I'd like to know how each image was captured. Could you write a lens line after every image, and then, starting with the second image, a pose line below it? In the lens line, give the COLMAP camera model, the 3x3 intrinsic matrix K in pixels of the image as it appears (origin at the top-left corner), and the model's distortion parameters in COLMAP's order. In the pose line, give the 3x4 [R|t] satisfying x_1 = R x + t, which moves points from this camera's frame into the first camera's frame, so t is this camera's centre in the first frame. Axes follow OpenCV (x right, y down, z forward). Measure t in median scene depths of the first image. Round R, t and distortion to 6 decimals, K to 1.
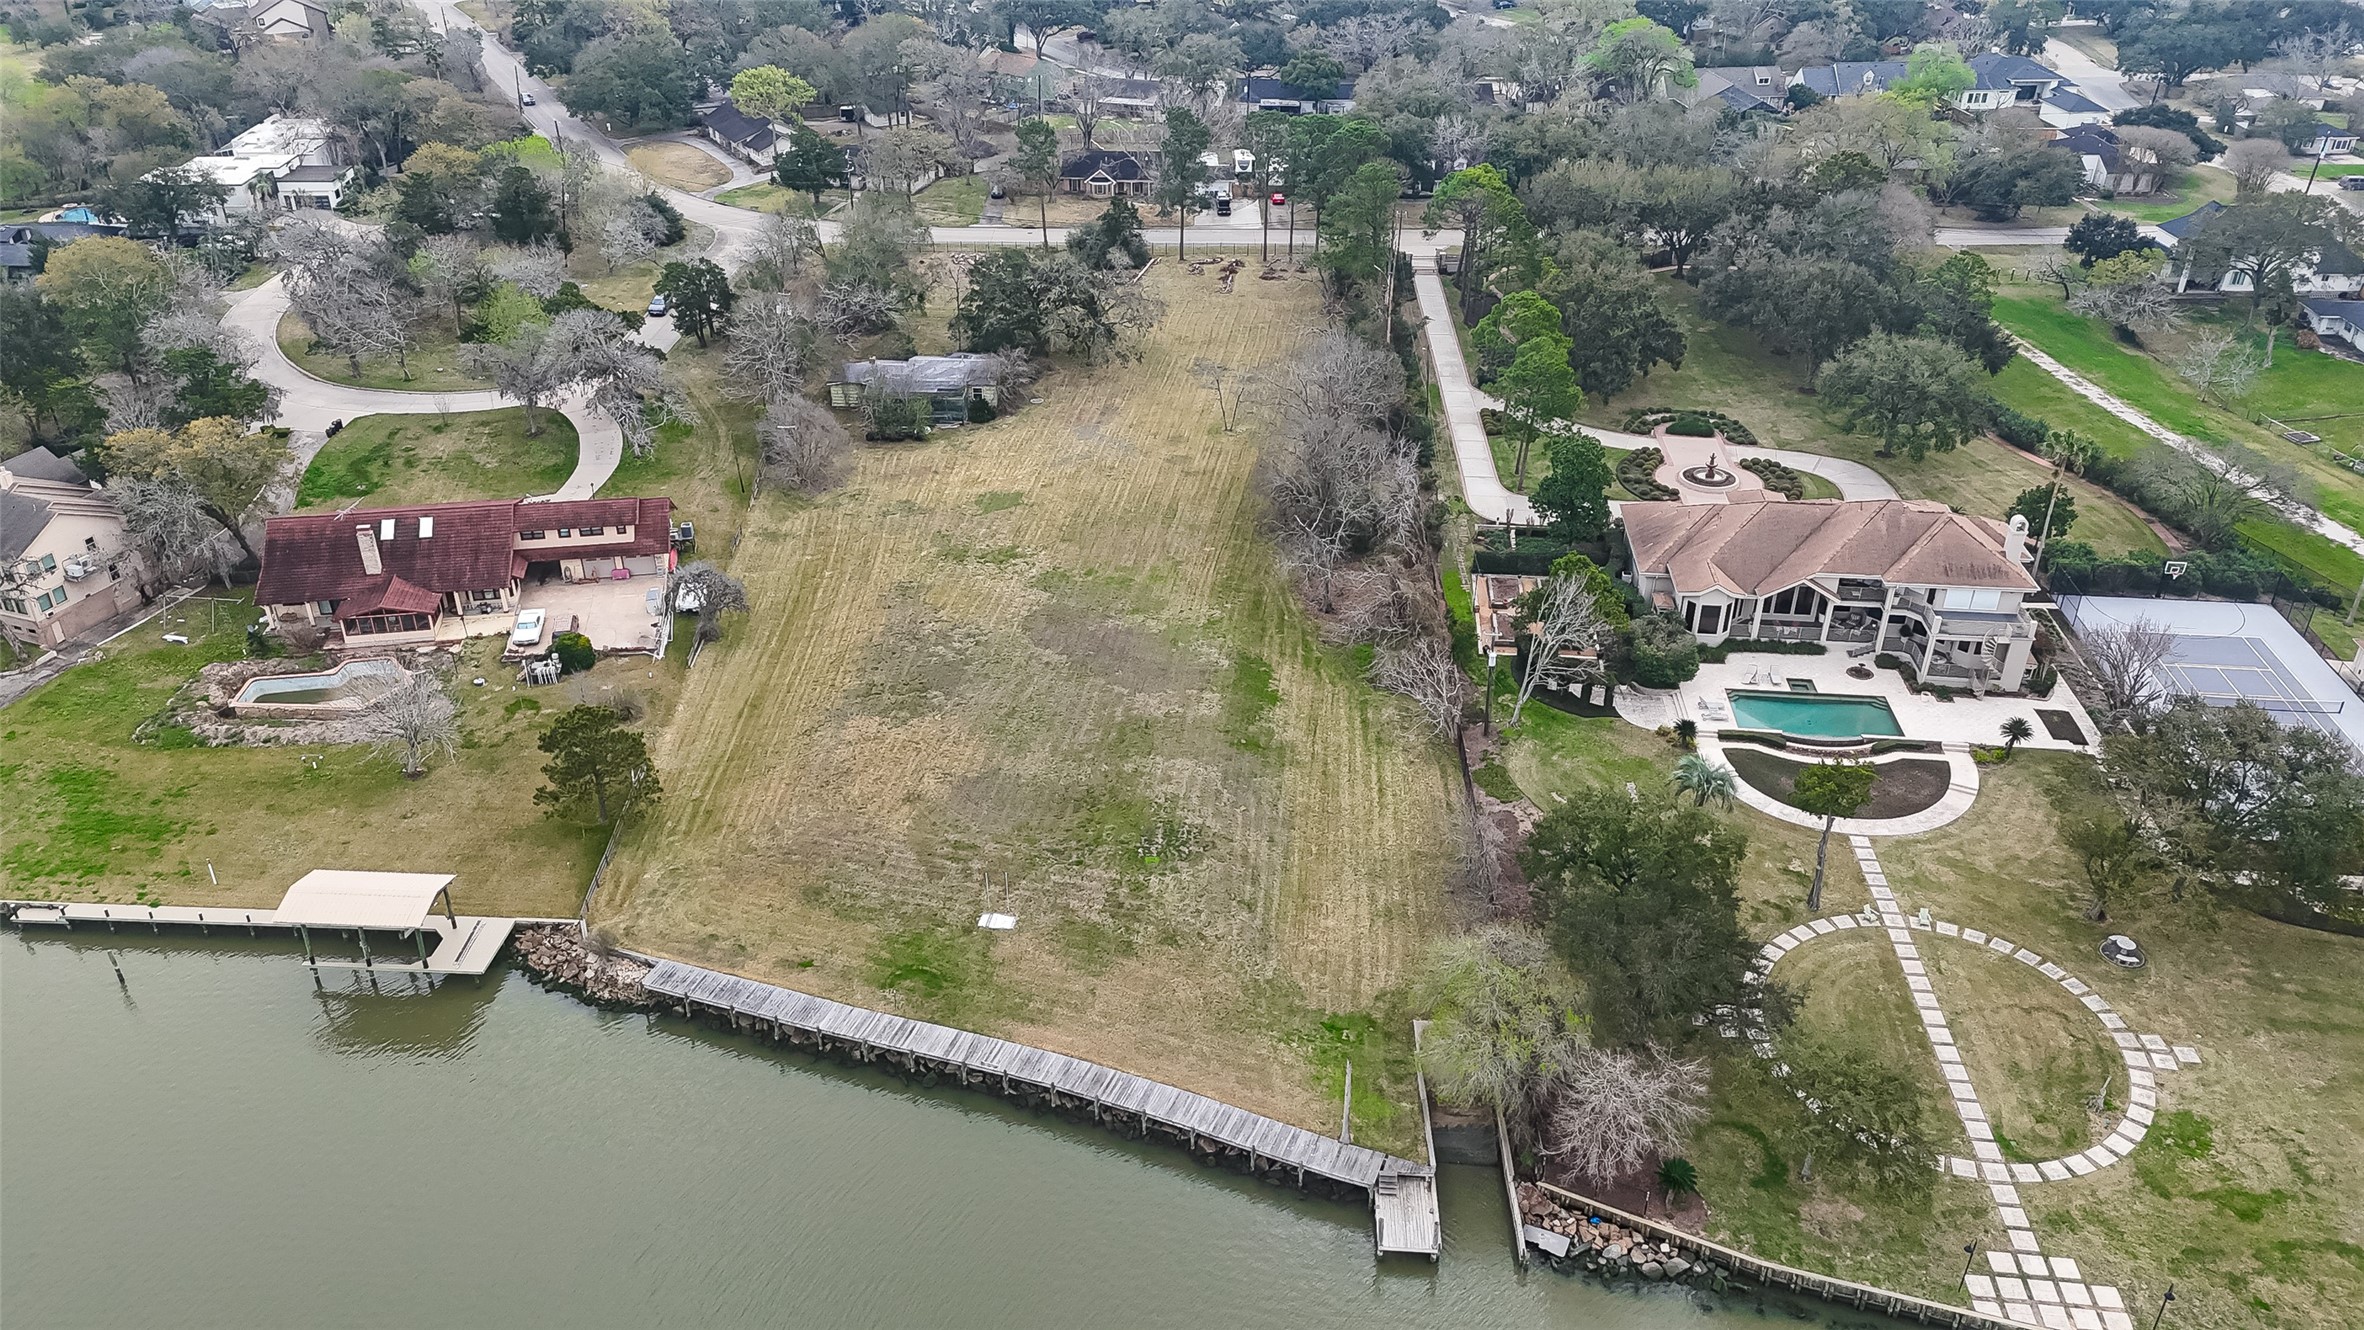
lens RADIAL K [[1731.8, 0, 1178.7], [0, 1731.8, 675.0], [0, 0, 1]] dist [0.084260, -0.080117]
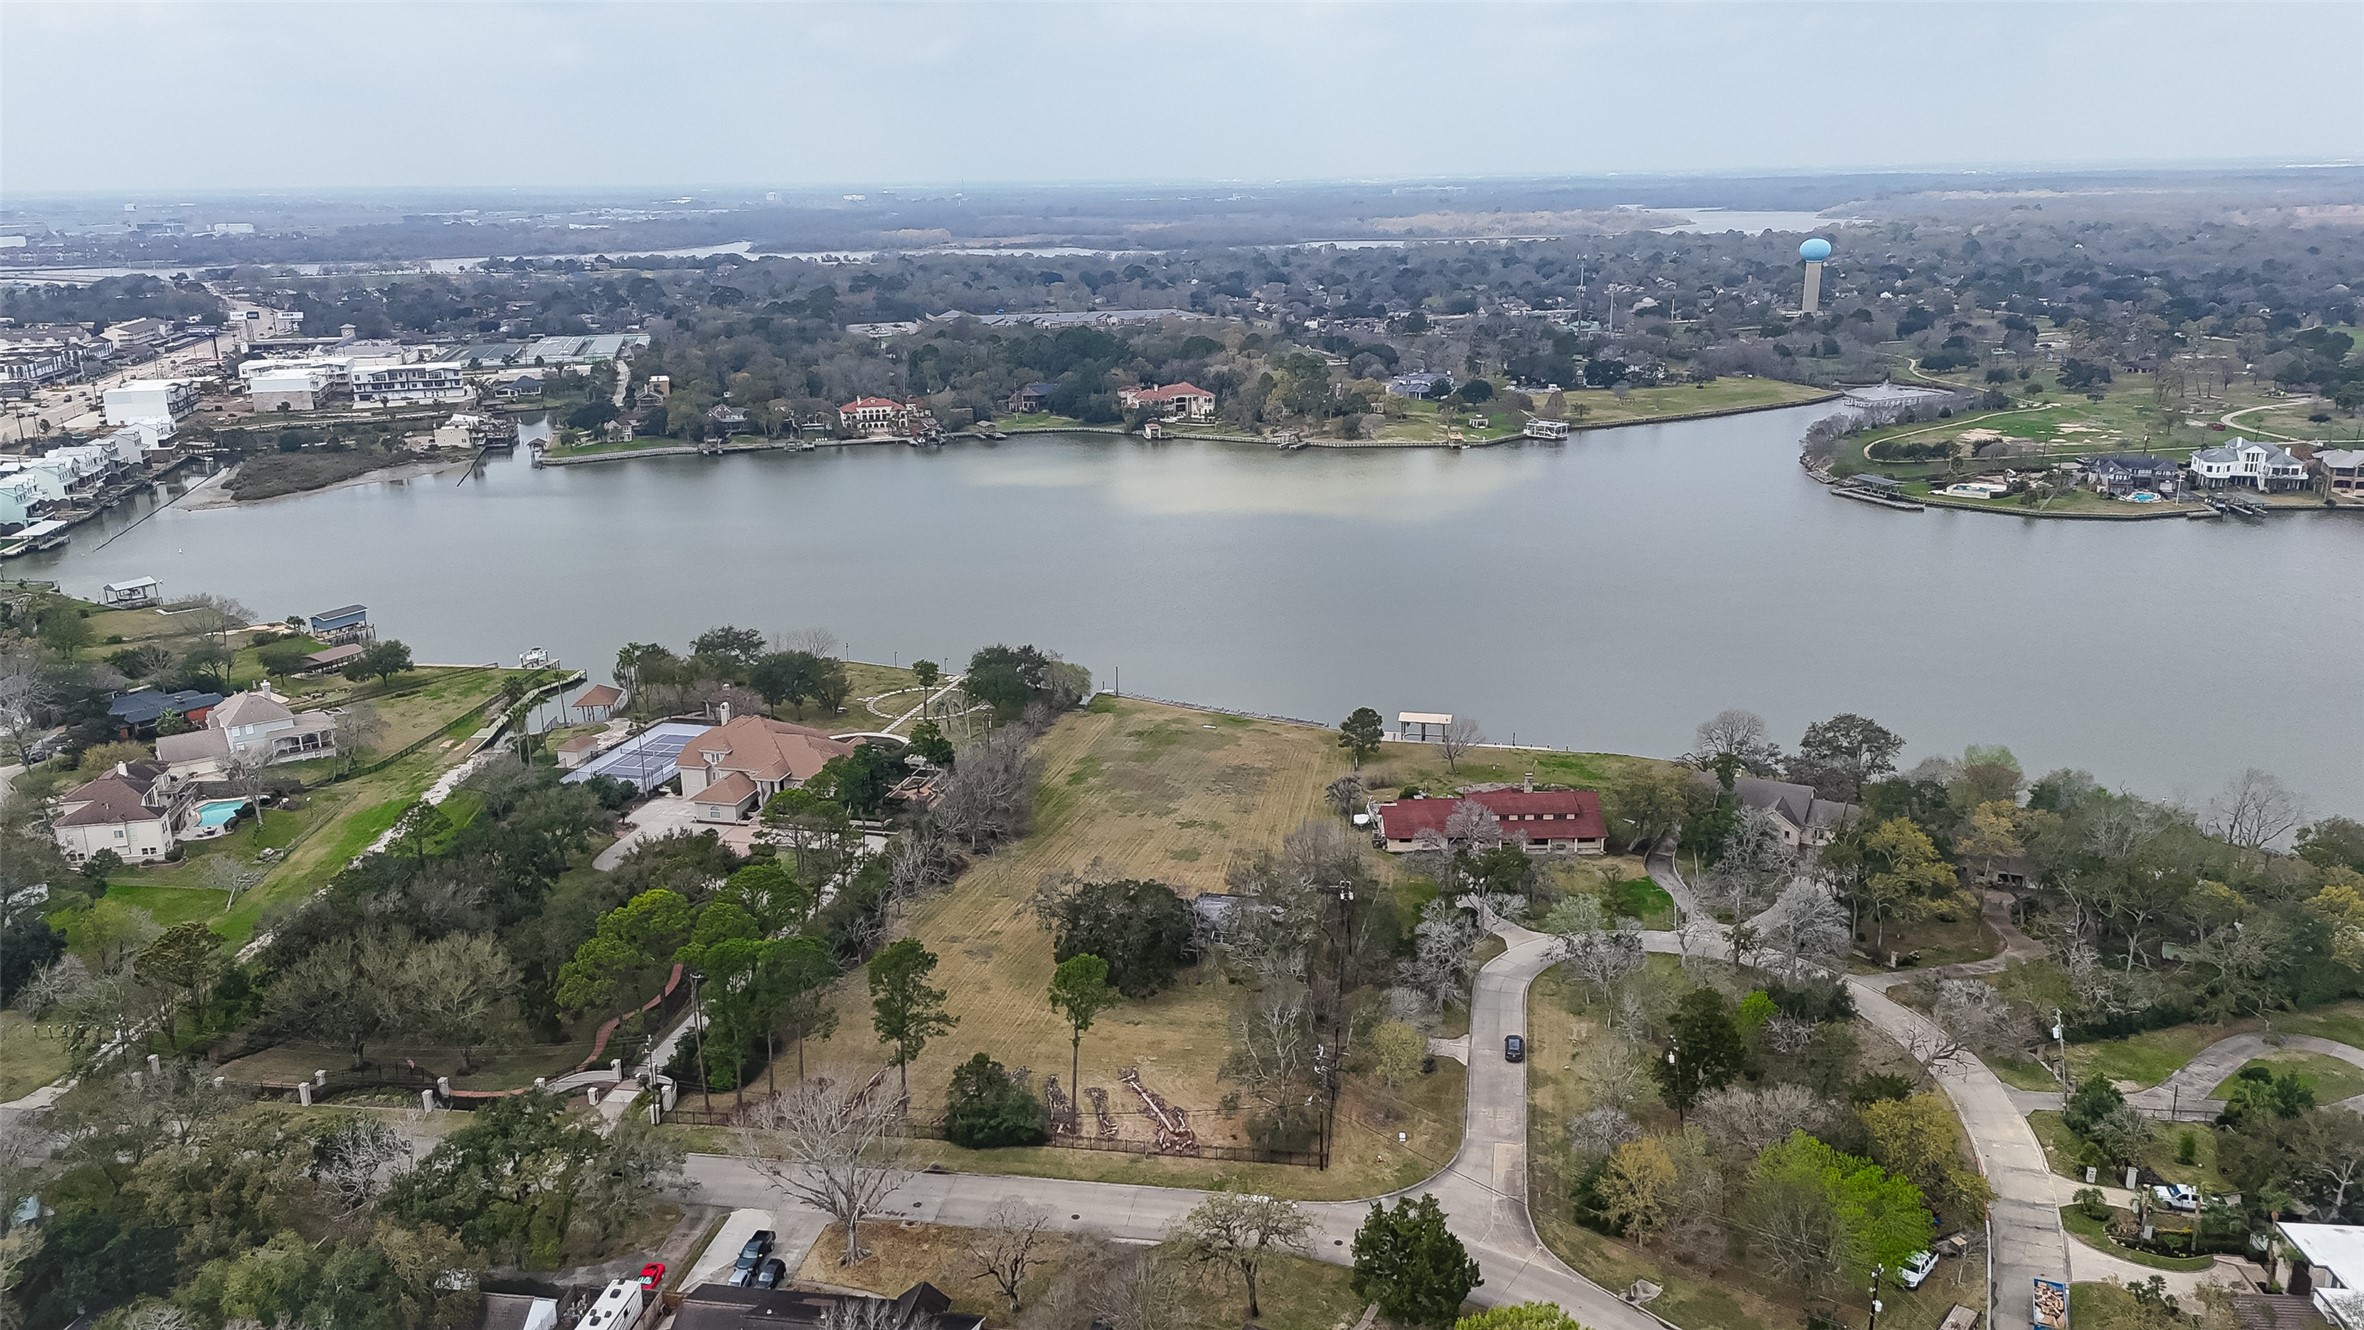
lens RADIAL K [[1731.8, 0, 1178.7], [0, 1731.8, 675.0], [0, 0, 1]] dist [0.084260, -0.080117]
pose [[-0.987225, -0.033526, 0.155764, -0.388526], [0.089320, 0.693101, 0.715285, -1.532225], [-0.131941, 0.720060, -0.681252, 2.270283]]
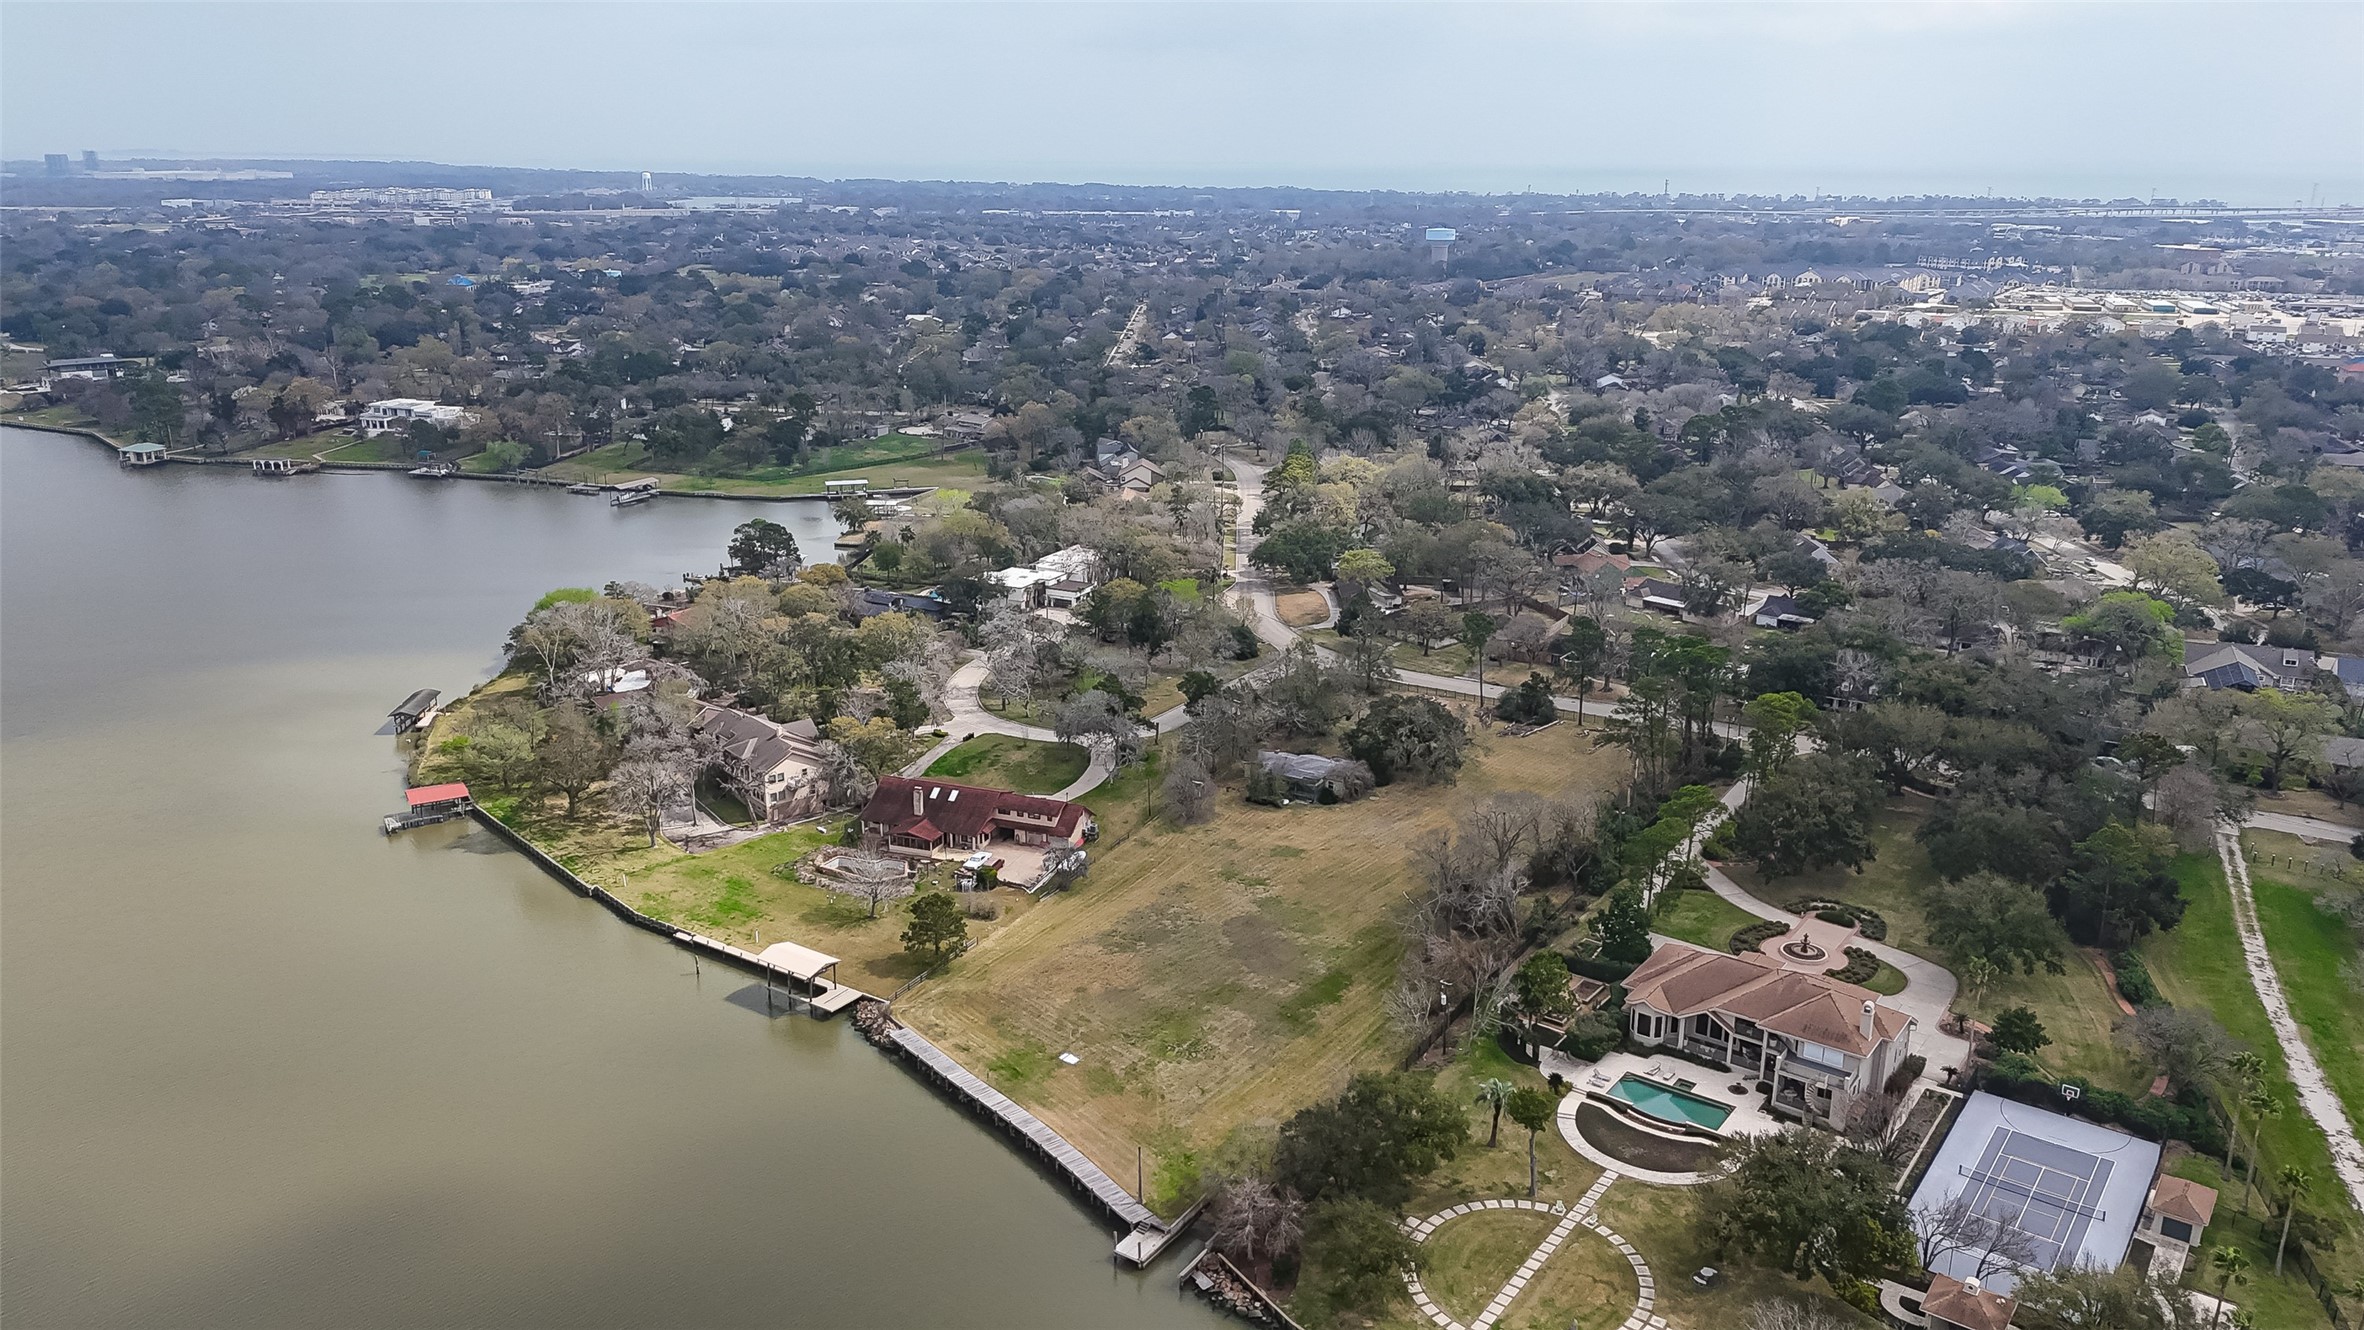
lens RADIAL K [[1729.2, 0, 1179.4], [0, 1729.2, 668.4], [0, 0, 1]] dist [0.103758, -0.115366]
pose [[0.859890, 0.147769, -0.488624, 0.619958], [-0.257798, 0.951864, -0.165818, 0.024424], [0.440601, 0.268551, 0.856593, -0.433147]]
